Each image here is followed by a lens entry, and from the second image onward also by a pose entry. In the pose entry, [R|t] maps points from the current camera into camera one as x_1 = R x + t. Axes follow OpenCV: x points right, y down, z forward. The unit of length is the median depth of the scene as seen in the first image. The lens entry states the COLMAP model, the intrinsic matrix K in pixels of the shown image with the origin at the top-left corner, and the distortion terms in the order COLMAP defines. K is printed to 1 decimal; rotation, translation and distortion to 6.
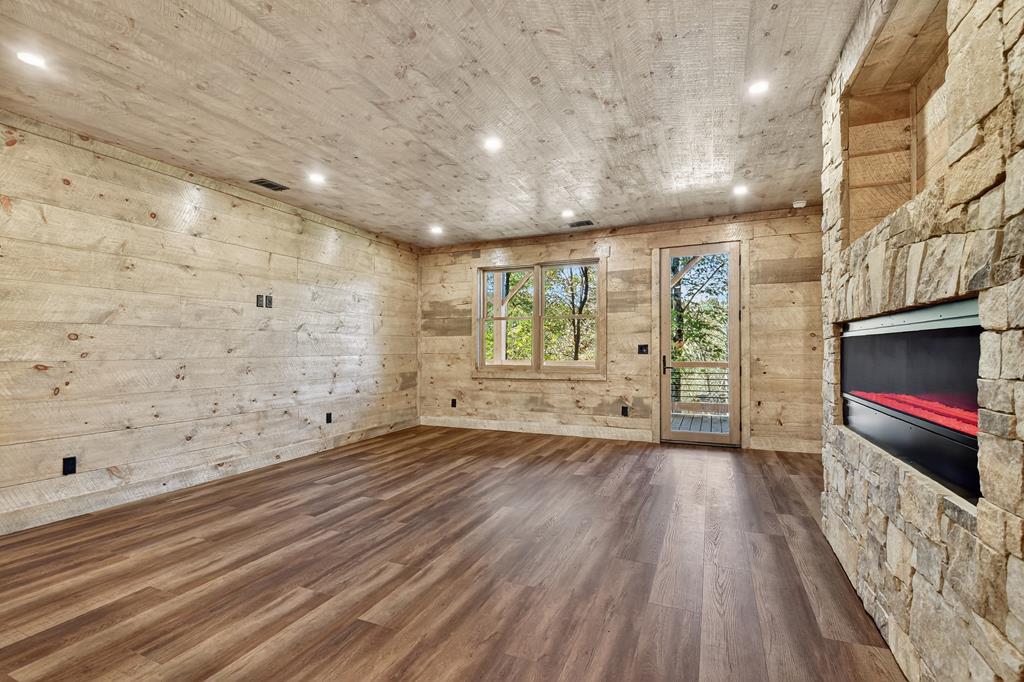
lens RADIAL K [[455.6, 0, 511.3], [0, 455.6, 341.7], [0, 0, 1]] dist [0.018697, -0.001781]
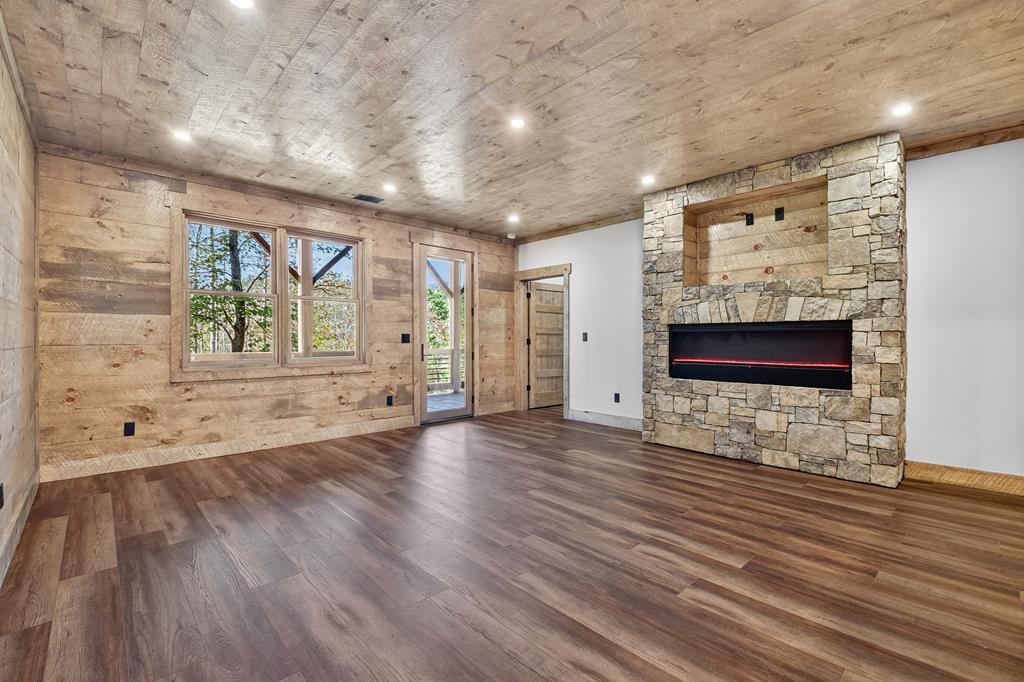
lens RADIAL K [[455.6, 0, 509.2], [0, 455.6, 339.2], [0, 0, 1]] dist [0.018697, -0.001781]
pose [[0.392617, 0.003756, 0.919694, -0.541972], [-0.015436, 0.999878, 0.002507, 0.011723], [-0.919573, -0.015181, 0.392627, 0.364507]]
